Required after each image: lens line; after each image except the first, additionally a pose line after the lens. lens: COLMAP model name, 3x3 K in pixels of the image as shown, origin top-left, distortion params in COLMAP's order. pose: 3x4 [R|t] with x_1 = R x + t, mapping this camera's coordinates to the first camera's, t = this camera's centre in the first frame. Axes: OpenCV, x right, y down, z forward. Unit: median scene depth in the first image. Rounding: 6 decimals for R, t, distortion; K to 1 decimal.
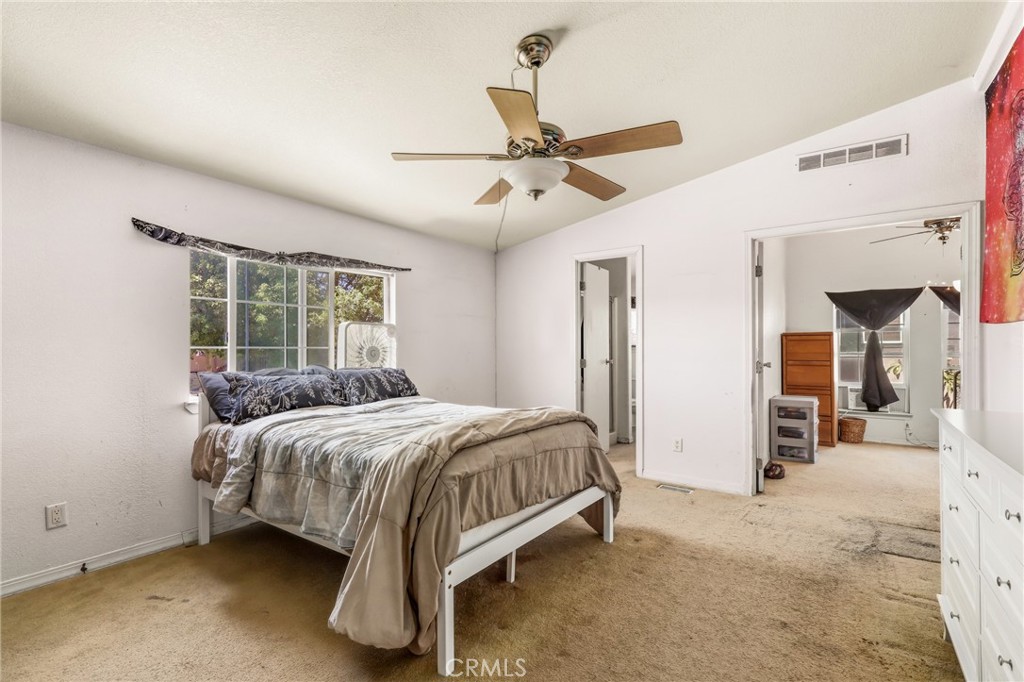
lens RADIAL K [[468.5, 0, 512.0], [0, 468.5, 341.0], [0, 0, 1]] dist [0.000102, -0.000013]
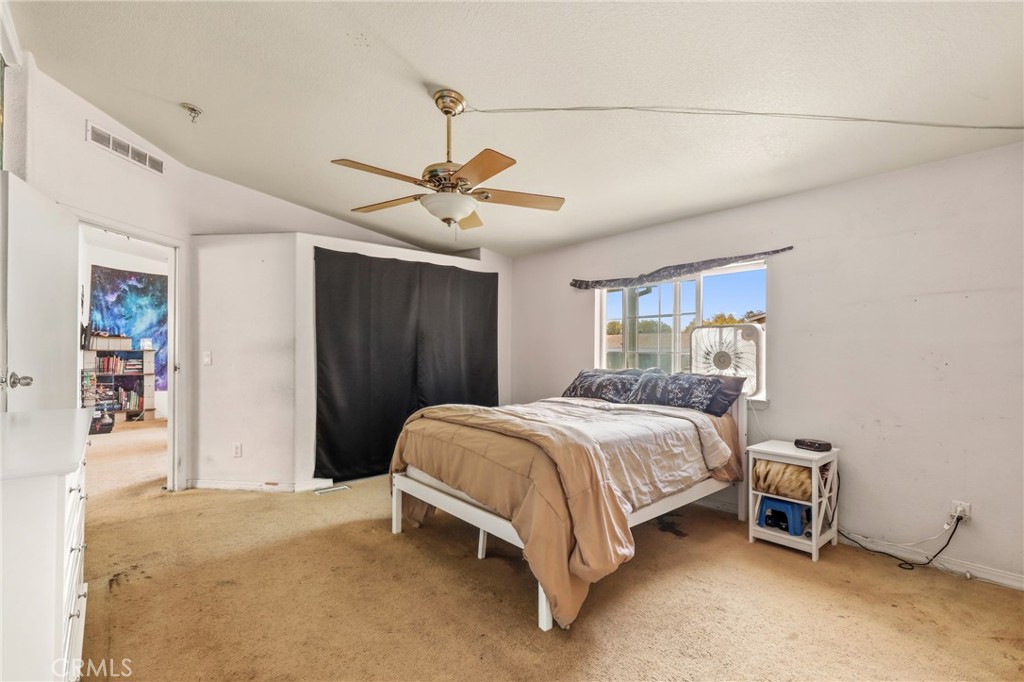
lens RADIAL K [[468.5, 0, 512.0], [0, 468.5, 341.0], [0, 0, 1]] dist [0.000102, -0.000013]
pose [[-0.231845, -0.019935, -0.972549, 0.745238], [0.010979, 0.999673, -0.023108, 0.008780], [0.972691, -0.016035, -0.231550, 0.913853]]
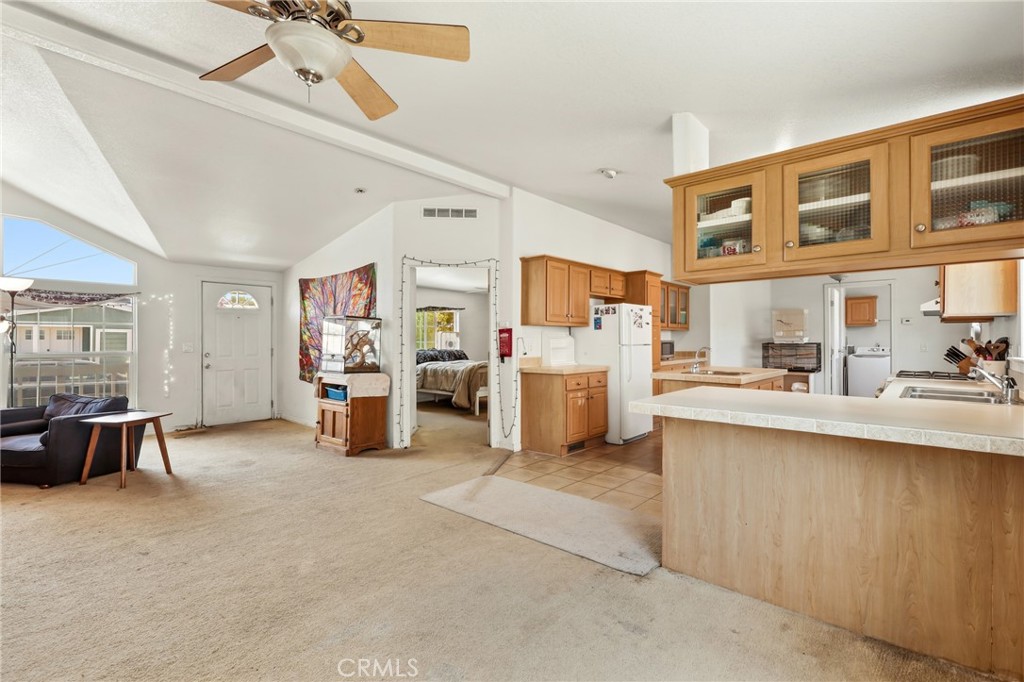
lens RADIAL K [[463.3, 0, 512.0], [0, 463.3, 341.0], [0, 0, 1]] dist [0.000062, 0.000002]
pose [[0.996299, -0.000904, -0.085951, 0.293088], [0.002376, 0.999852, 0.017022, -0.036263], [0.085923, -0.017163, 0.996154, -1.723355]]
